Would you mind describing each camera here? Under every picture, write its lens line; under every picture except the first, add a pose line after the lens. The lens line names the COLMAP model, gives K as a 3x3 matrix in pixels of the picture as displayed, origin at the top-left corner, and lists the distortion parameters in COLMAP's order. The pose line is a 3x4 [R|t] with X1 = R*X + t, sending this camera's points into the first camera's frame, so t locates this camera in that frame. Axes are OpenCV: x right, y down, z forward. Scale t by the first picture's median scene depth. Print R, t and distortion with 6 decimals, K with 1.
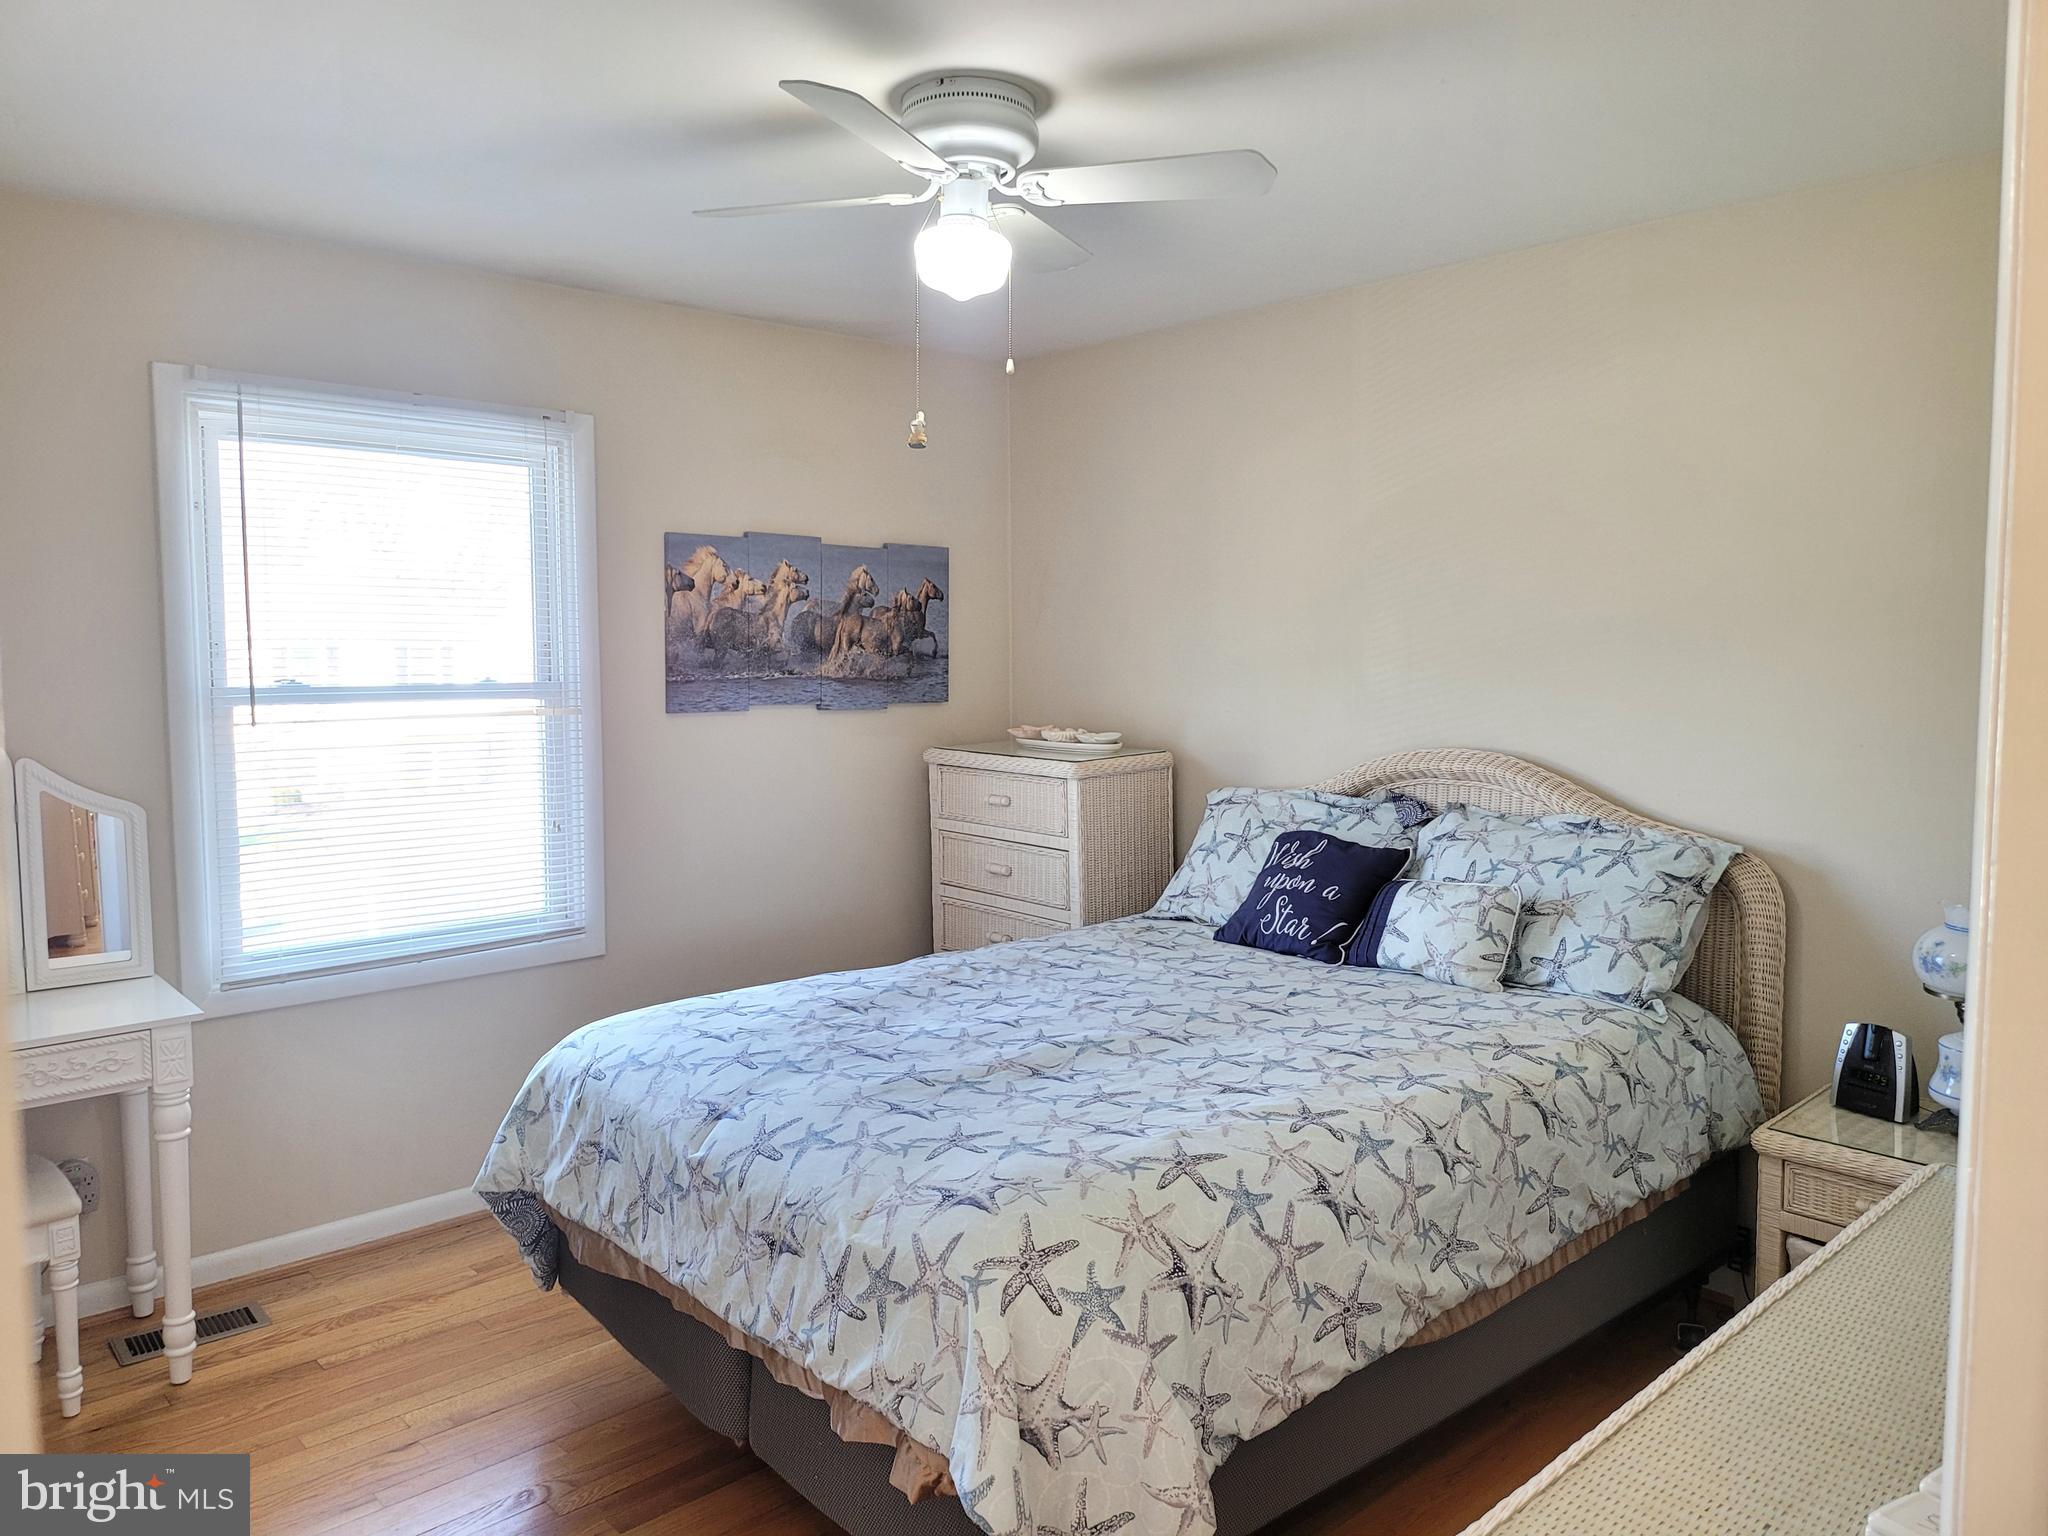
lens RADIAL K [[1424.6, 0, 1024.0], [0, 1424.6, 768.0], [0, 0, 1]] dist [0.057336, -0.066840]
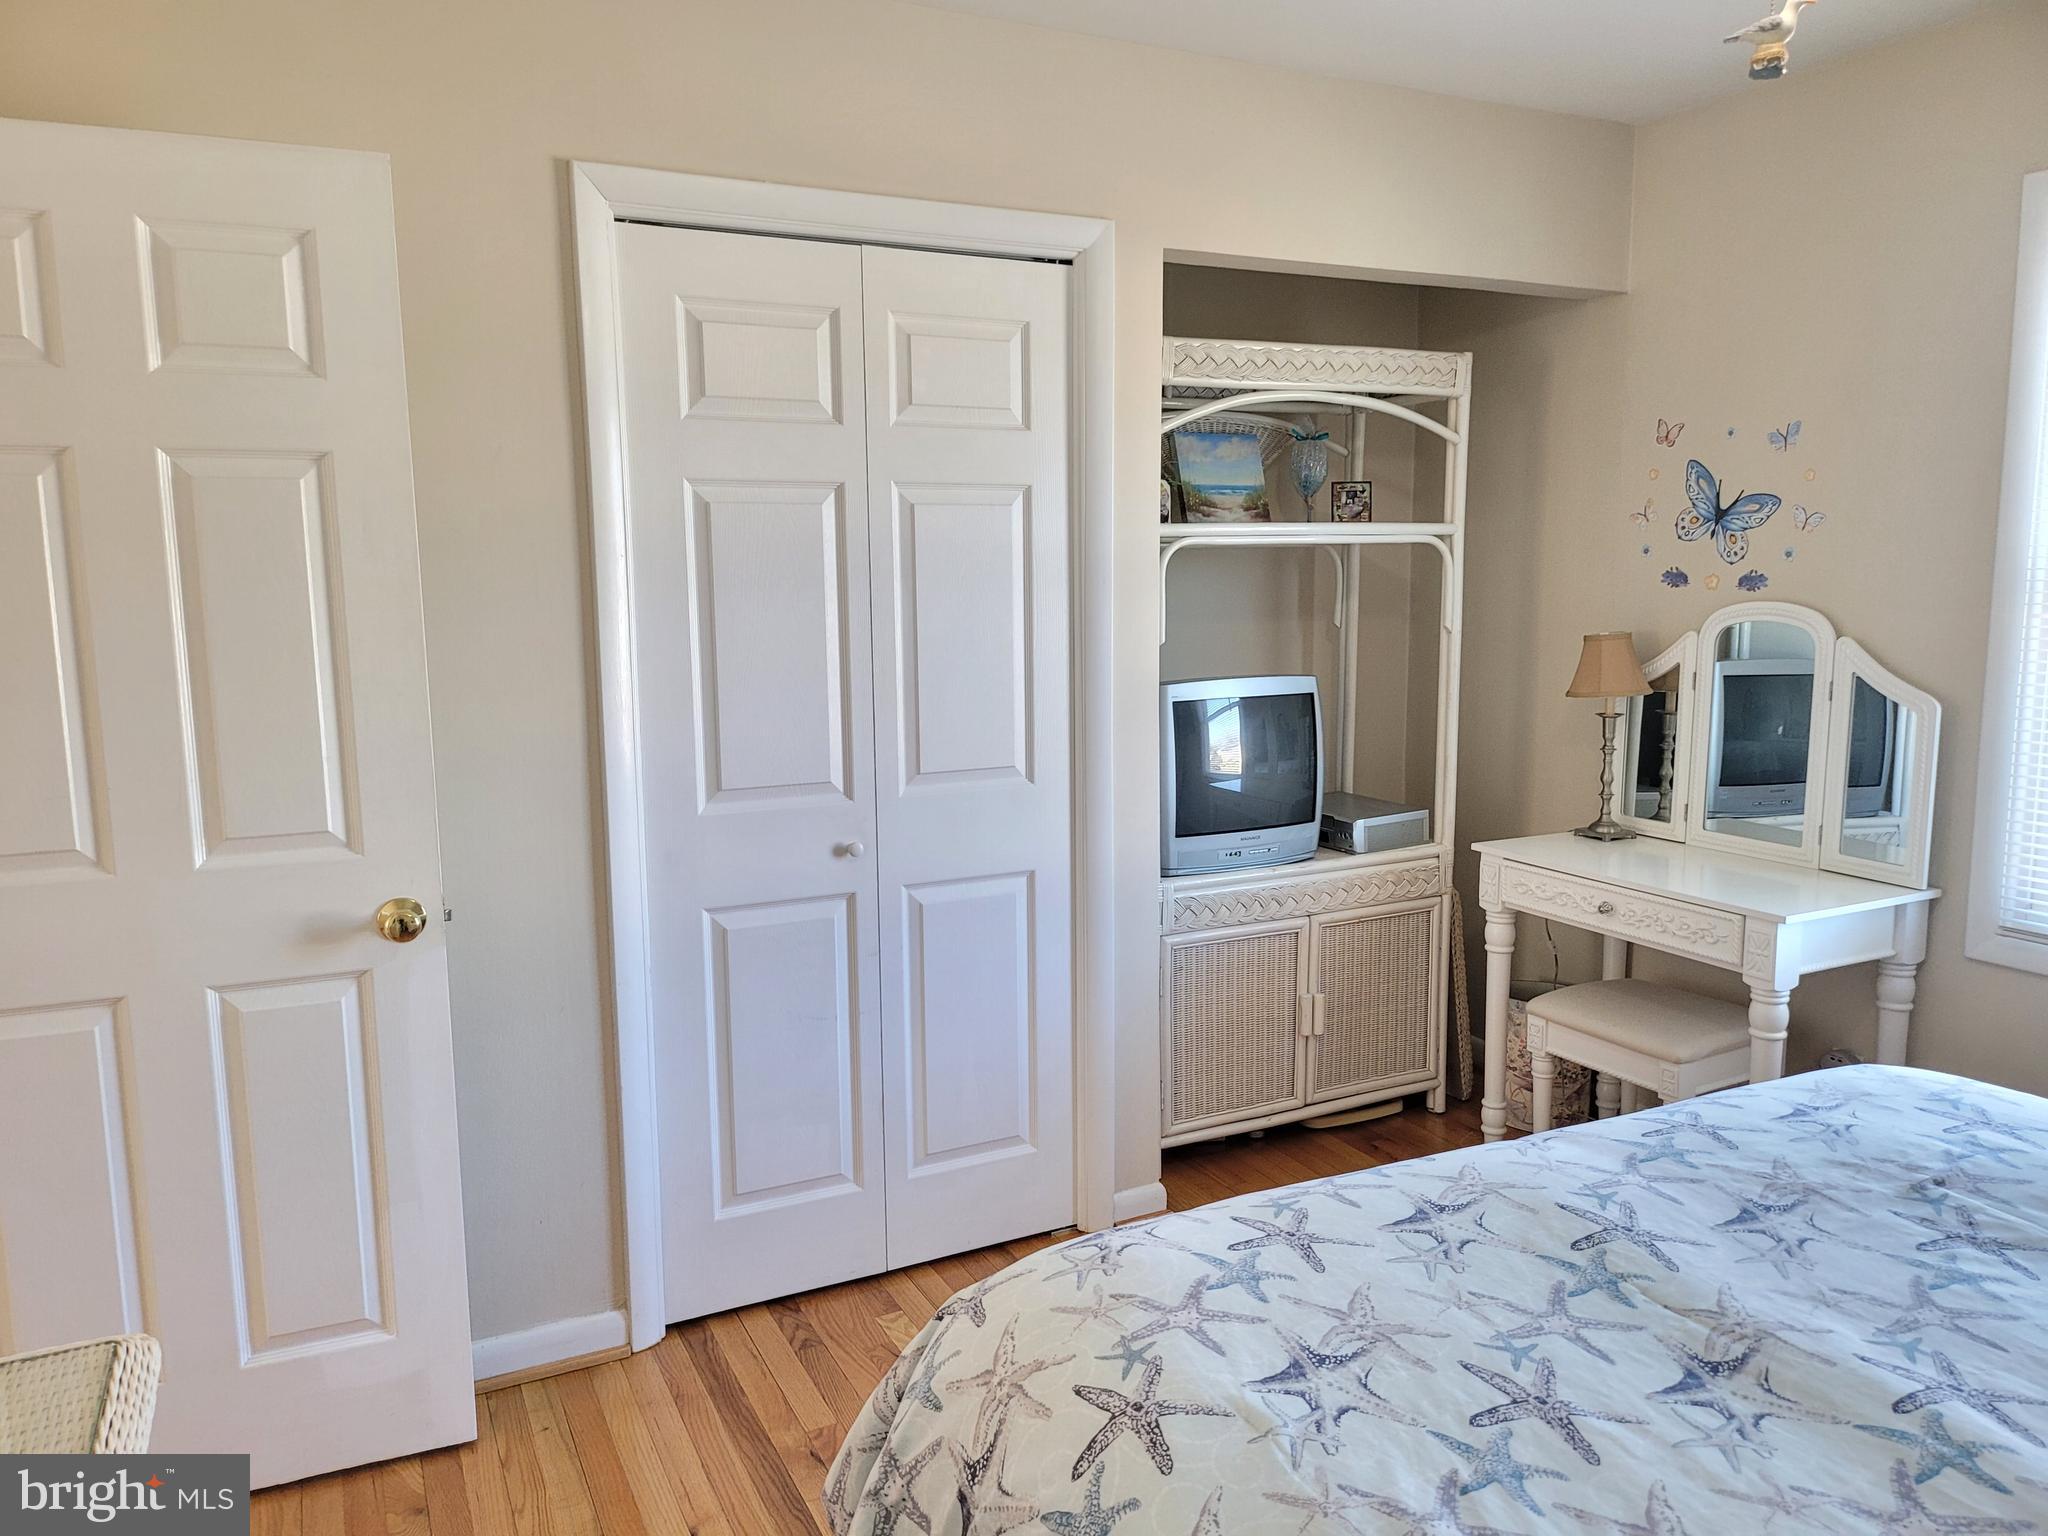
lens RADIAL K [[1424.6, 0, 1024.0], [0, 1424.6, 768.0], [0, 0, 1]] dist [0.057336, -0.066840]
pose [[-0.273237, 0.139165, -0.951827, 0.523671], [-0.075636, 0.983308, 0.165480, -0.048631], [0.958968, 0.117208, -0.258151, 0.908967]]
